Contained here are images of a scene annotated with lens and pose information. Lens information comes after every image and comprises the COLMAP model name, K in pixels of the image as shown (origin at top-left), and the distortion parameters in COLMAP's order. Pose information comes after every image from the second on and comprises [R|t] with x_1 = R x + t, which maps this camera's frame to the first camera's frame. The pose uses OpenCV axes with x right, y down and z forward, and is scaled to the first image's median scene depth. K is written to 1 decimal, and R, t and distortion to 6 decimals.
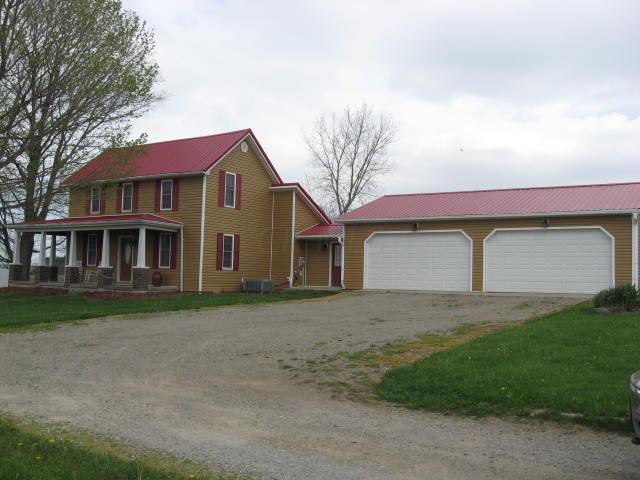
lens RADIAL K [[660.3, 0, 320.0], [0, 660.3, 240.0], [0, 0, 1]] dist [-0.116655, 0.010553]
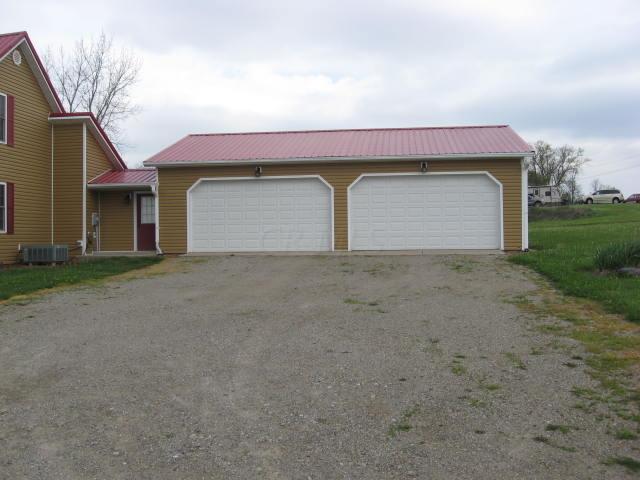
lens RADIAL K [[660.3, 0, 320.0], [0, 660.3, 240.0], [0, 0, 1]] dist [-0.116655, 0.010553]
pose [[0.898149, -0.034193, 0.438359, -0.130689], [0.004968, 0.997697, 0.067643, 0.008278], [-0.439662, -0.058576, 0.896251, 0.242516]]
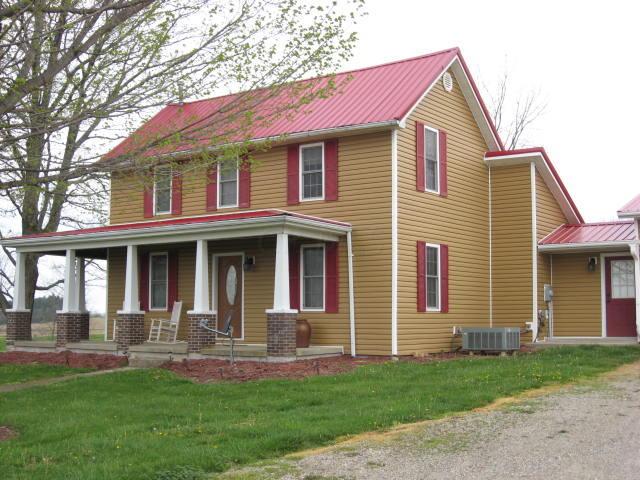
lens RADIAL K [[878.4, 0, 320.0], [0, 878.4, 240.0], [0, 0, 1]] dist [-0.125155, 0.000913]
pose [[0.998416, -0.027177, -0.049255, -0.189724], [0.025473, 0.999066, -0.034900, 0.010236], [0.050158, 0.033590, 0.998176, 0.291490]]
